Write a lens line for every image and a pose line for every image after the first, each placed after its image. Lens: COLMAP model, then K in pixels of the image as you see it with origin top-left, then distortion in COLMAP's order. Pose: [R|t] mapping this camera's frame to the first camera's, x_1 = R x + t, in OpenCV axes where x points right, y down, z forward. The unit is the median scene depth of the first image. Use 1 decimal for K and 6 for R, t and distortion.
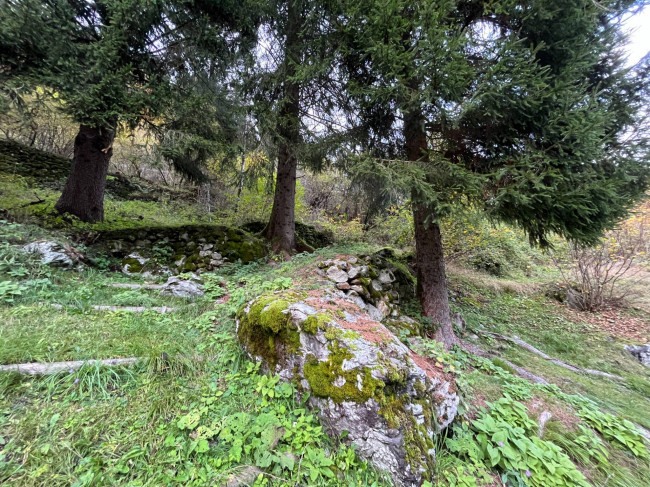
lens RADIAL K [[260.9, 0, 324.6], [0, 260.9, 242.6], [0, 0, 1]] dist [-0.004192, 0.000235]
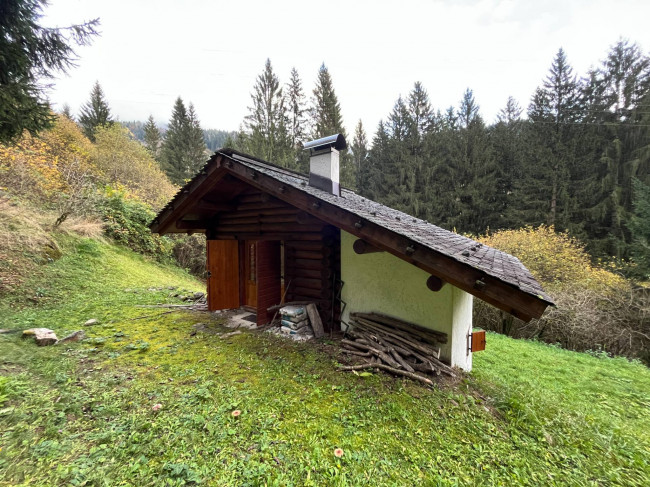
lens RADIAL K [[260.9, 0, 324.3], [0, 260.9, 242.7], [0, 0, 1]] dist [-0.004192, 0.000235]
pose [[-0.182008, 0.020281, 0.983088, -0.083377], [-0.273824, 0.959194, -0.070484, -0.042642], [-0.944401, -0.282021, -0.169027, -0.176211]]
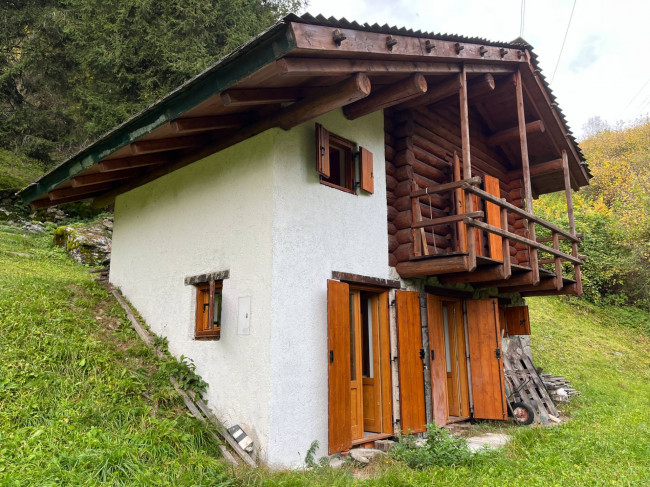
lens RADIAL K [[490.9, 0, 324.0], [0, 490.9, 242.4], [0, 0, 1]] dist [0.034904, -0.035122]
pose [[0.998760, 0.045971, 0.019129, 1.601596], [-0.047411, 0.995396, 0.083304, -0.129214], [-0.015211, -0.084108, 0.996341, -2.803675]]
